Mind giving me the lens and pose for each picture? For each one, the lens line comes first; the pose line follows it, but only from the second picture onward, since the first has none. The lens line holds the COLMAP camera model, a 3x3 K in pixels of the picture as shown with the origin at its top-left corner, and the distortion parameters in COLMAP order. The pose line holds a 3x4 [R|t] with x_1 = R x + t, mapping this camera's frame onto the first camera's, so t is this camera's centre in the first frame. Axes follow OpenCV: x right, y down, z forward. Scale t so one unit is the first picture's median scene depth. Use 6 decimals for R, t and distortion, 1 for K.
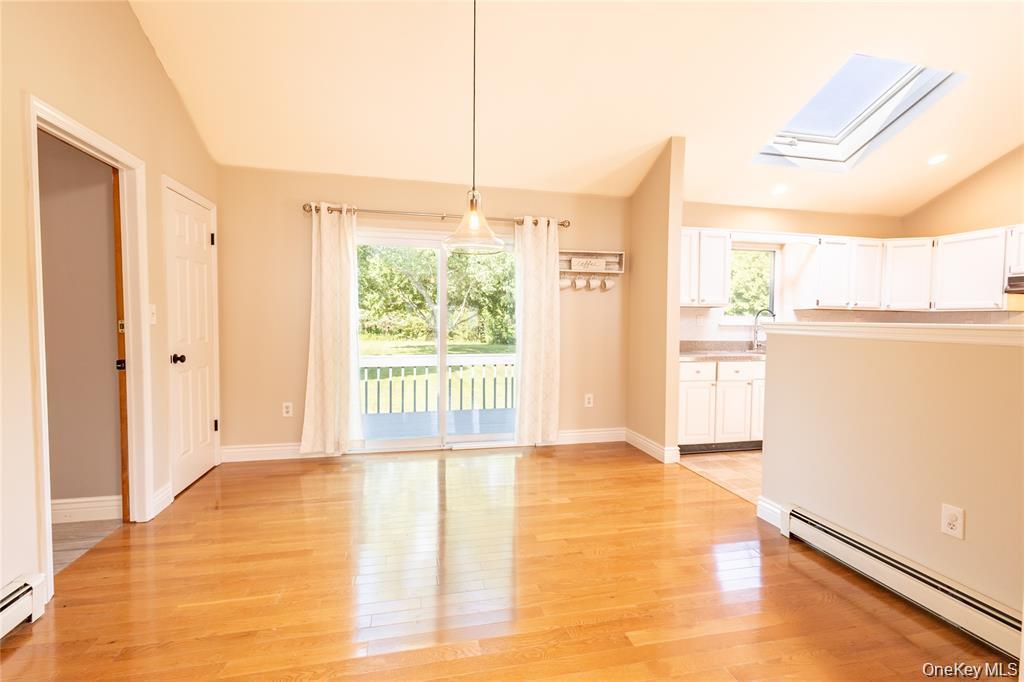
lens RADIAL K [[478.5, 0, 516.5], [0, 478.5, 326.0], [0, 0, 1]] dist [0.001503, 0.000323]
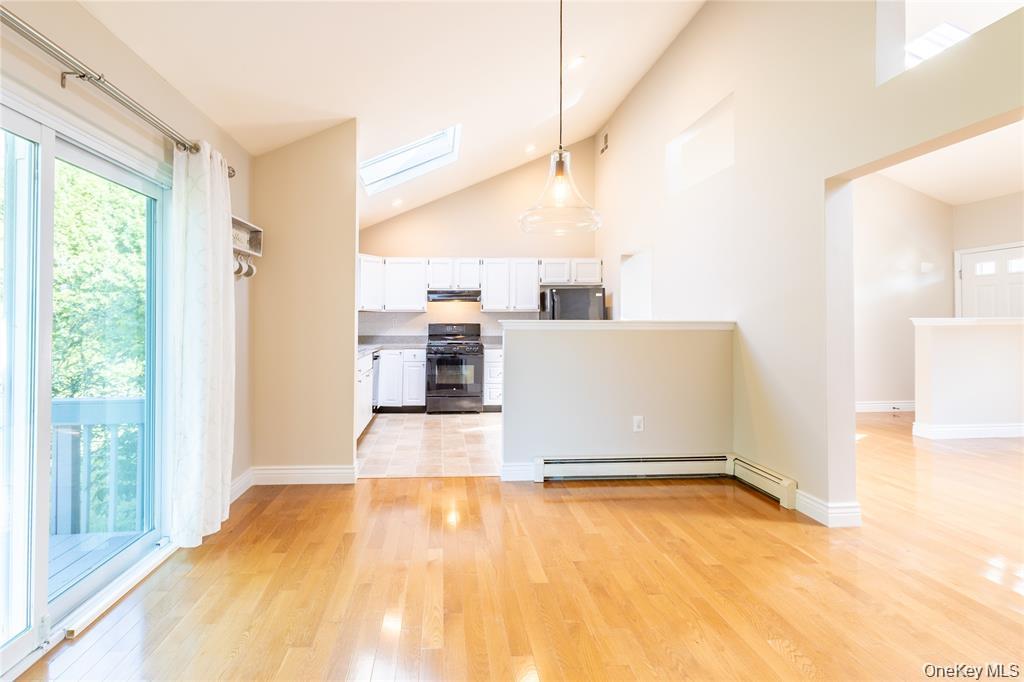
lens RADIAL K [[479.4, 0, 466.7], [0, 479.4, 337.2], [0, 0, 1]] dist [-0.015093, -0.000119]
pose [[0.200109, -0.046308, 0.978679, -0.648548], [0.028488, 0.998735, 0.041432, -0.017519], [-0.979359, 0.019590, 0.201175, 0.797391]]
